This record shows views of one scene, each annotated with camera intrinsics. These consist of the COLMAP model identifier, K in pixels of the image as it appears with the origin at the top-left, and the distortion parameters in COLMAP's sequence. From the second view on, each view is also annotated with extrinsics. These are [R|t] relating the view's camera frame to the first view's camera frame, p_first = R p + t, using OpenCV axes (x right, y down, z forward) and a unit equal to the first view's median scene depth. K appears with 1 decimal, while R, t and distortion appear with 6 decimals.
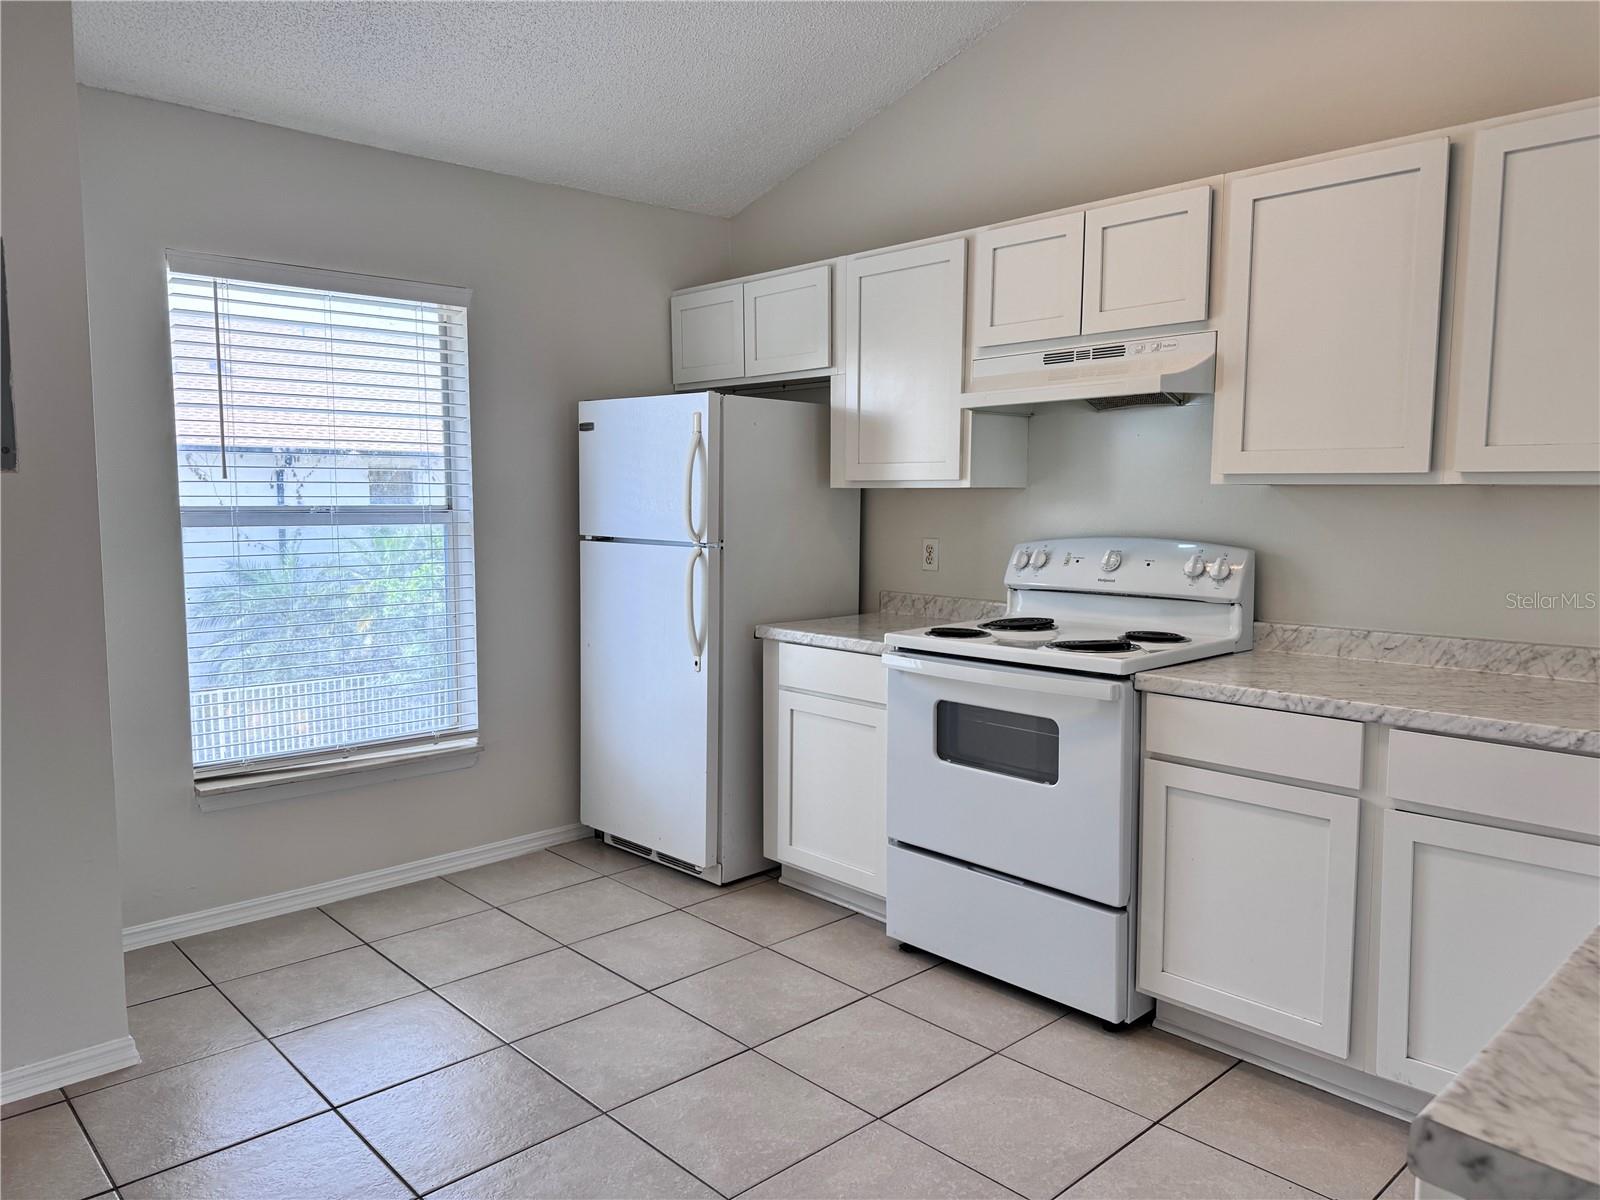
lens RADIAL K [[1098.1, 0, 804.3], [0, 1098.1, 618.3], [0, 0, 1]] dist [0.125484, -0.233046]
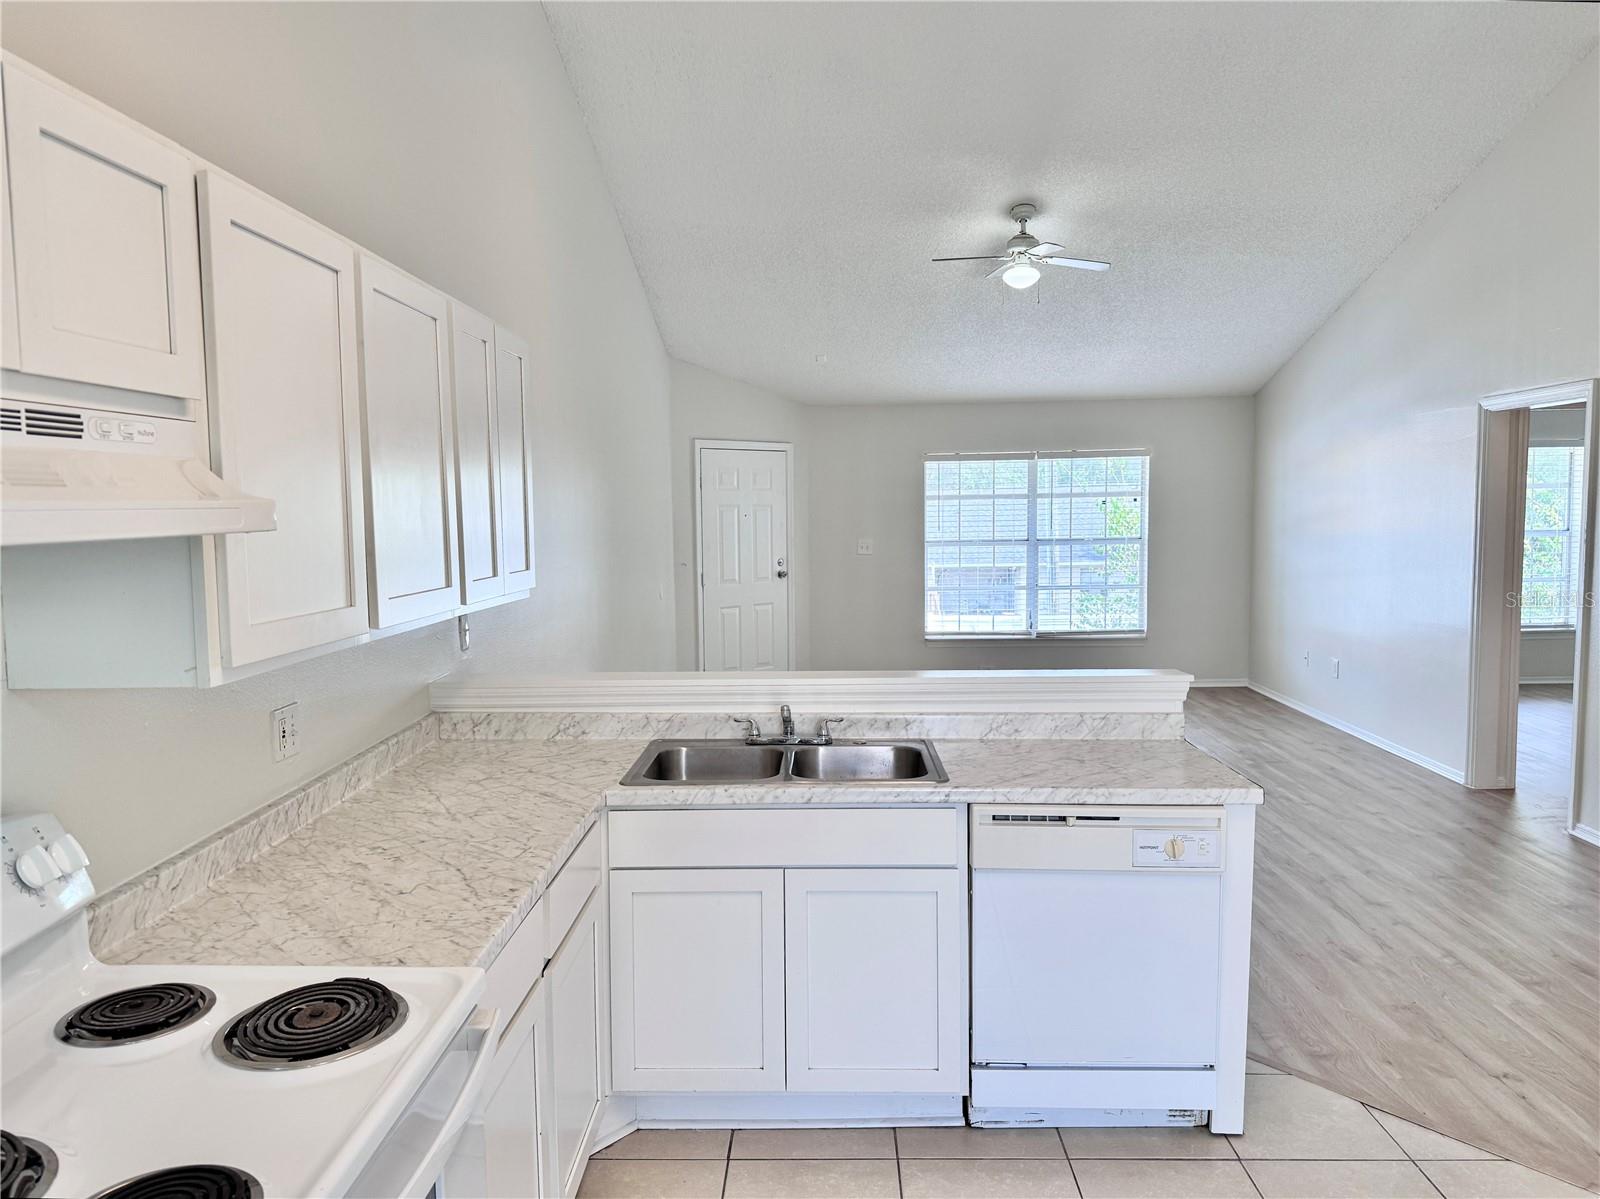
lens RADIAL K [[1145.1, 0, 777.4], [0, 1145.1, 597.0], [0, 0, 1]] dist [0.002561, -0.006114]
pose [[-0.689952, -0.051880, 0.721994, -0.207425], [0.089308, 0.983707, 0.156030, -0.190362], [-0.718325, 0.172133, -0.674077, 0.967727]]
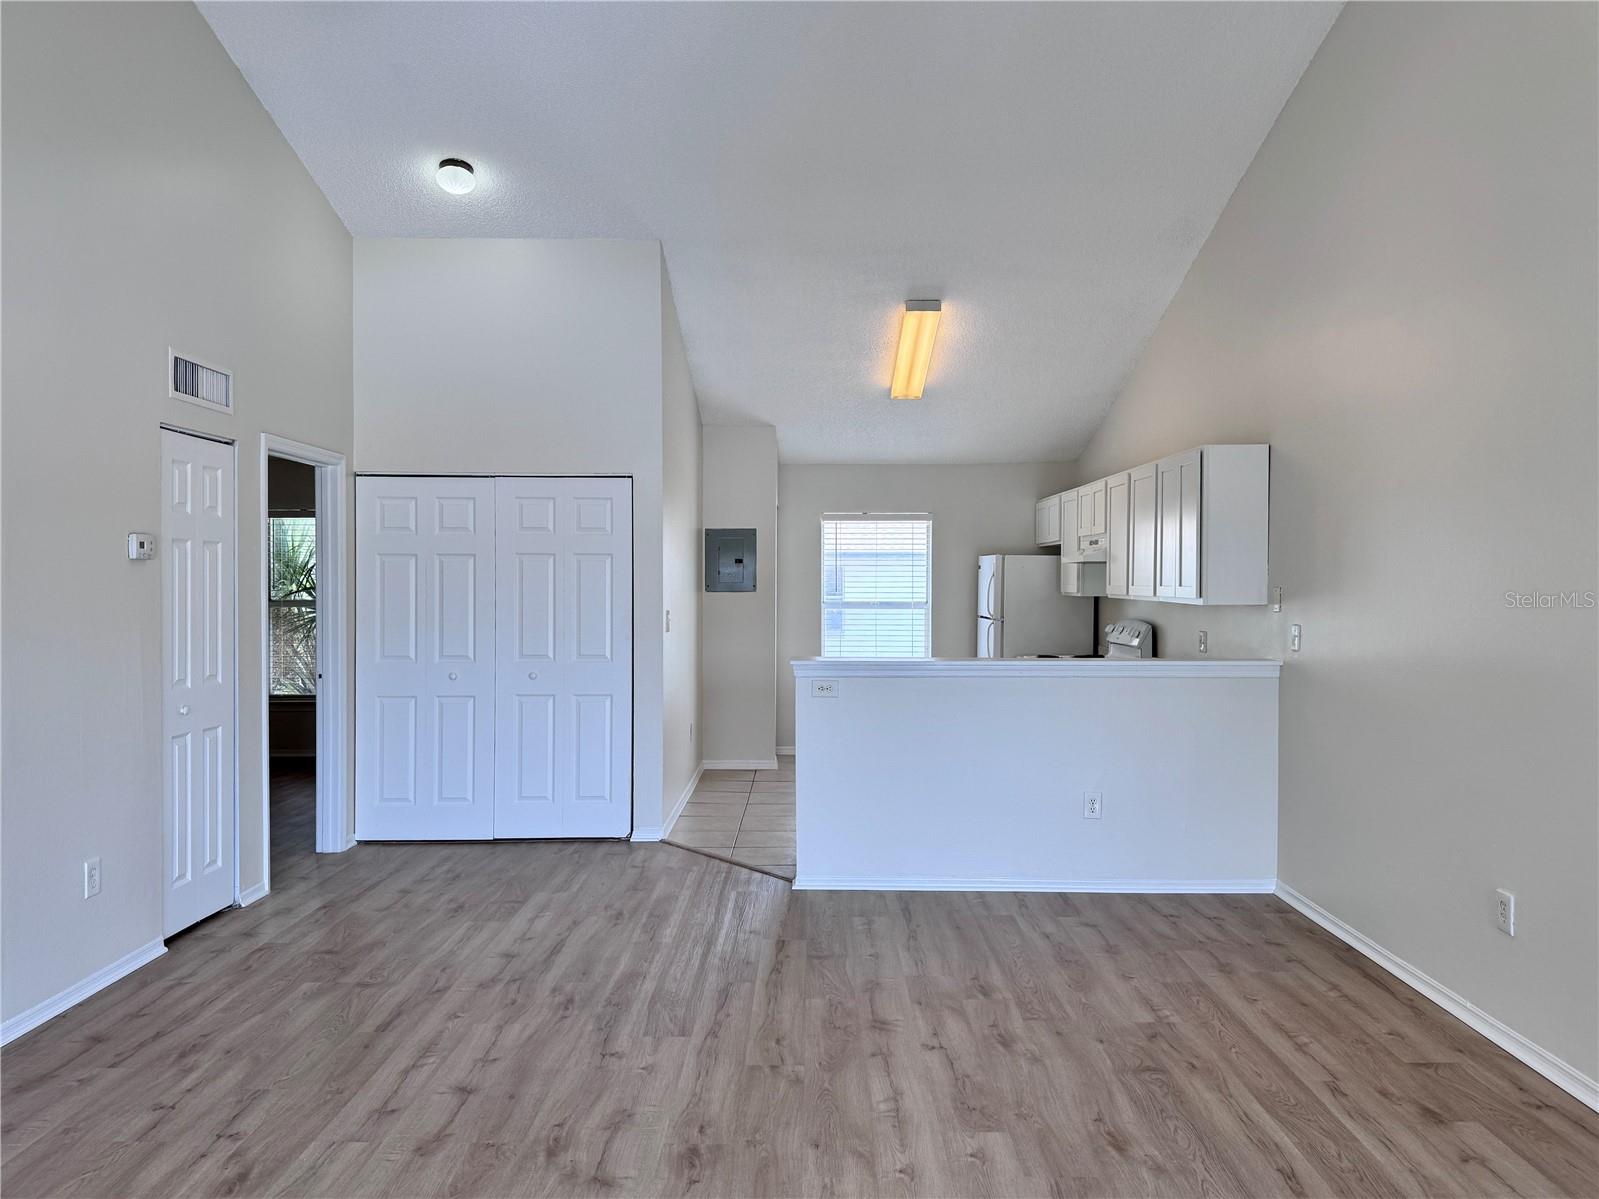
lens RADIAL K [[1180.7, 0, 804.1], [0, 1180.7, 594.7], [0, 0, 1]] dist [0.085636, -0.111709]
pose [[0.718004, 0.005565, -0.696017, 1.425298], [-0.073977, 0.994914, -0.068359, 0.086116], [0.692097, 0.100571, 0.714764, -1.128359]]
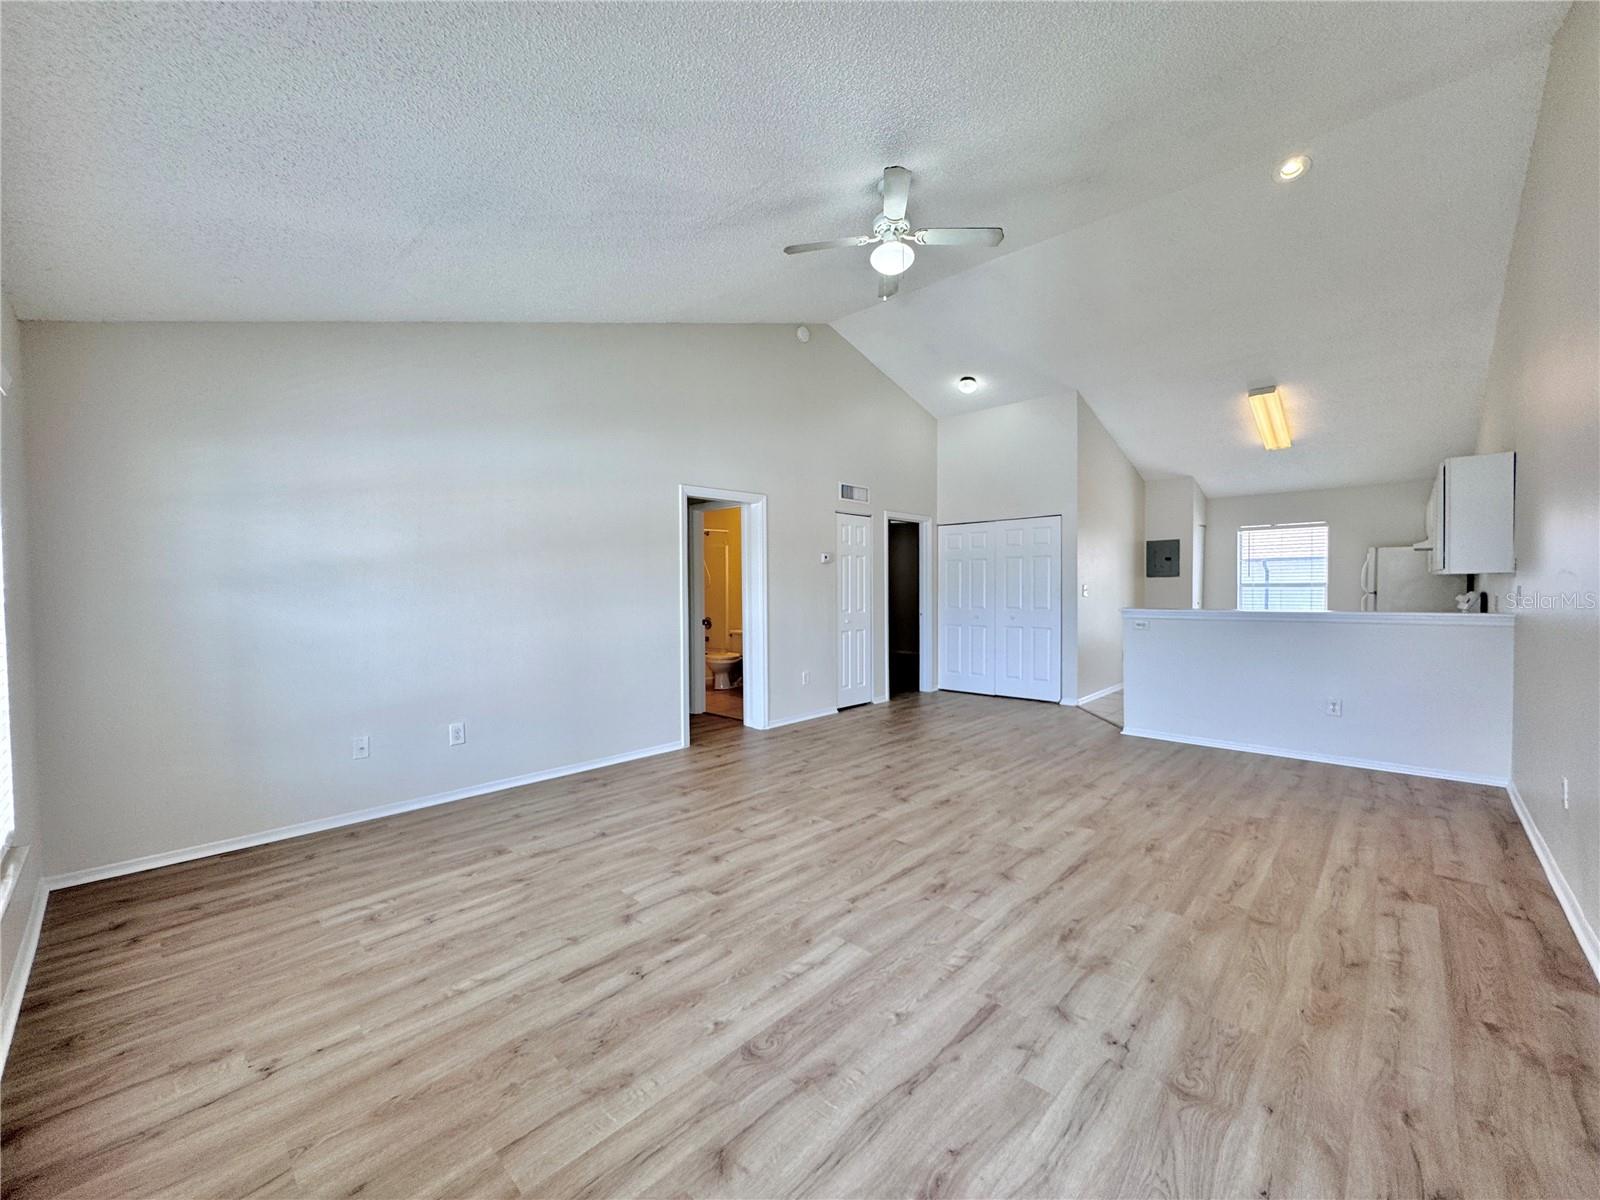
lens RADIAL K [[637.6, 0, 798.6], [0, 637.6, 597.6], [0, 0, 1]] dist [-0.000205, -0.000006]
pose [[0.044889, 0.013690, -0.998898, 1.848664], [-0.097157, 0.995226, 0.009274, 0.102945], [0.994256, 0.096634, 0.046005, -0.852854]]
